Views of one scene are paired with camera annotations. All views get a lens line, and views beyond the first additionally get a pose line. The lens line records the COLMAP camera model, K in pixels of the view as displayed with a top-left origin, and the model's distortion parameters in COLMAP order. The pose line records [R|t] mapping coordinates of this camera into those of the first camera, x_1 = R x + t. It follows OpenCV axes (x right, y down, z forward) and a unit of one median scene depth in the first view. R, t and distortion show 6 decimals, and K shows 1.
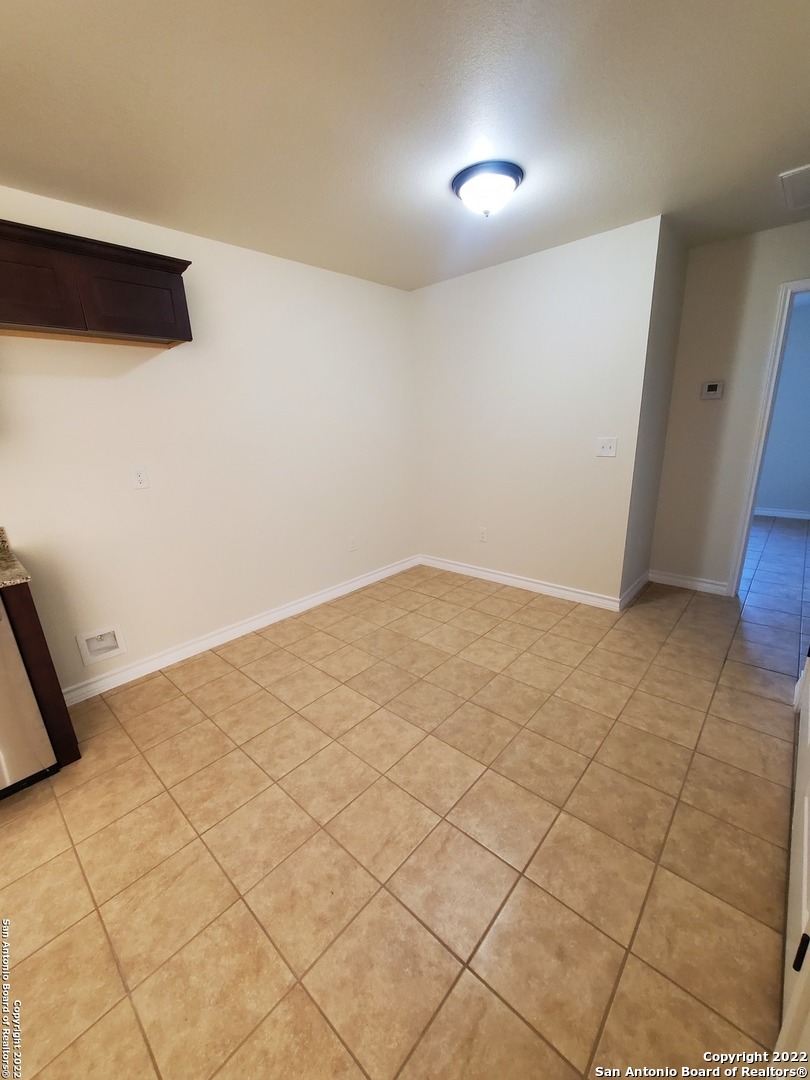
lens RADIAL K [[428.0, 0, 404.1], [0, 428.0, 543.1], [0, 0, 1]] dist [-0.000462, -0.000040]
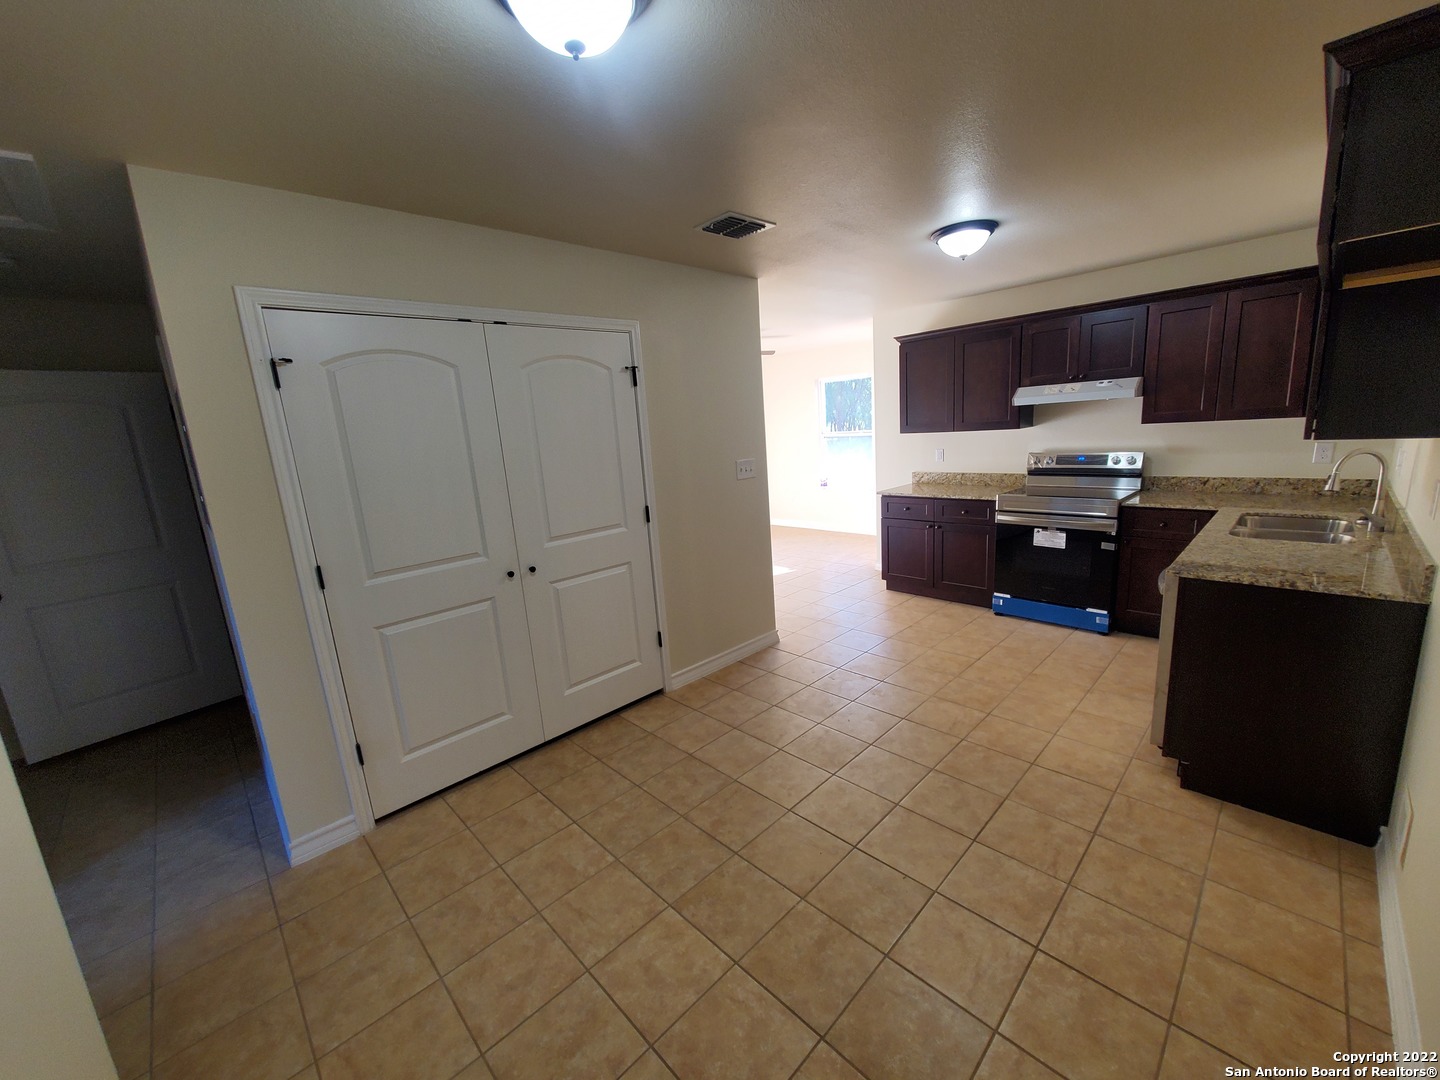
lens RADIAL K [[570.6, 0, 723.4], [0, 570.6, 542.2], [0, 0, 1]] dist [-0.000462, -0.000040]
pose [[-0.991782, 0.093933, 0.086861, 0.038428], [0.123489, 0.880336, 0.457994, -0.555894], [-0.033446, 0.464956, -0.884702, 1.671046]]
